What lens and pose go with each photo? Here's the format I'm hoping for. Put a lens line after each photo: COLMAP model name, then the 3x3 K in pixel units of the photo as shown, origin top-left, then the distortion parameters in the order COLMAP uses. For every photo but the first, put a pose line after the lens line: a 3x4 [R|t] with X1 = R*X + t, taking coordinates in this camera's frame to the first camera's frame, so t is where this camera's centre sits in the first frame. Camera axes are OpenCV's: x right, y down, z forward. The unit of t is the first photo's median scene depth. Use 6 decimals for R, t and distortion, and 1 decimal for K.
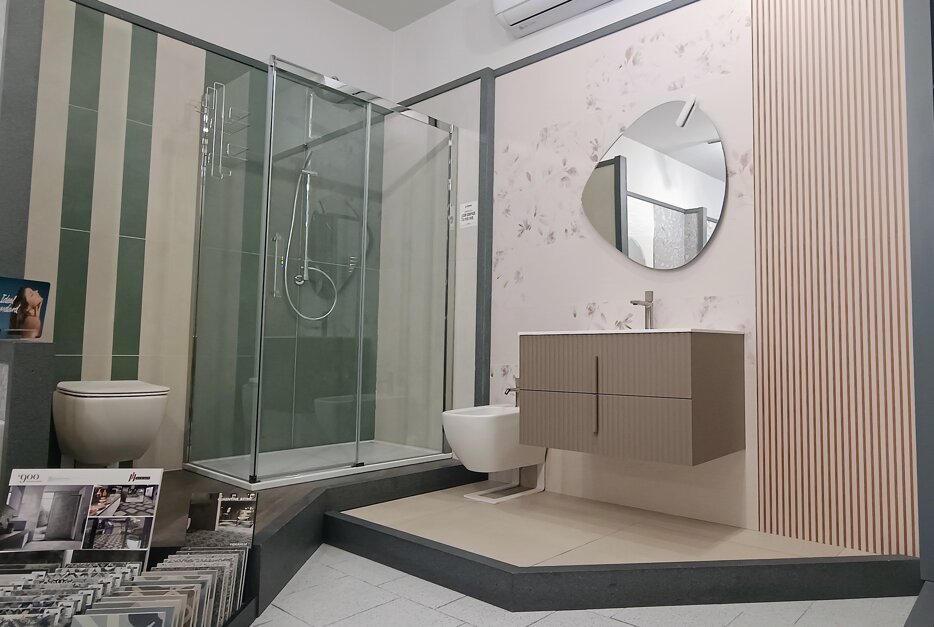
lens RADIAL K [[562.4, 0, 467.1], [0, 562.4, 311.1], [0, 0, 1]] dist [-0.010266, -0.000060]
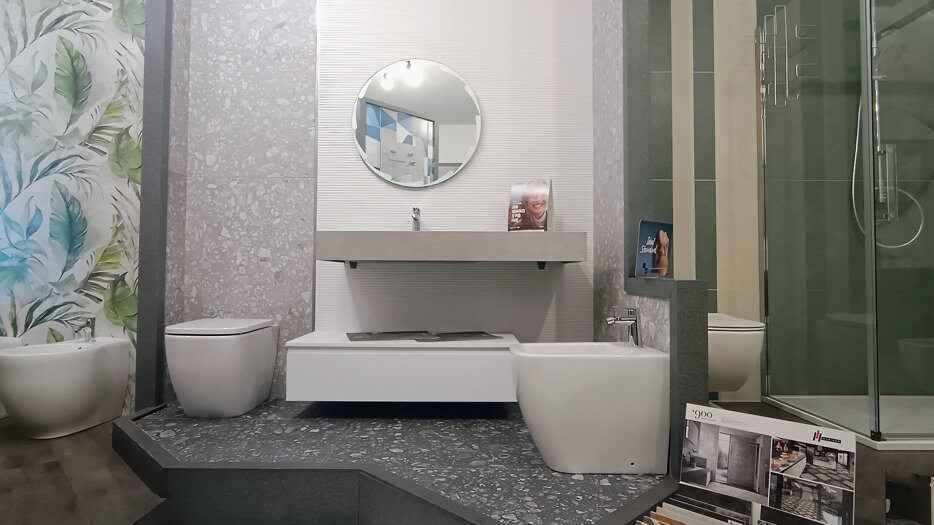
lens RADIAL K [[434.6, 0, 467.2], [0, 434.6, 263.9], [0, 0, 1]] dist [-0.001550, 0.003194]
pose [[0.643688, -0.032811, -0.764584, -0.436693], [0.057168, 0.998351, 0.005285, -0.001449], [0.763150, -0.047112, 0.644502, 0.177504]]
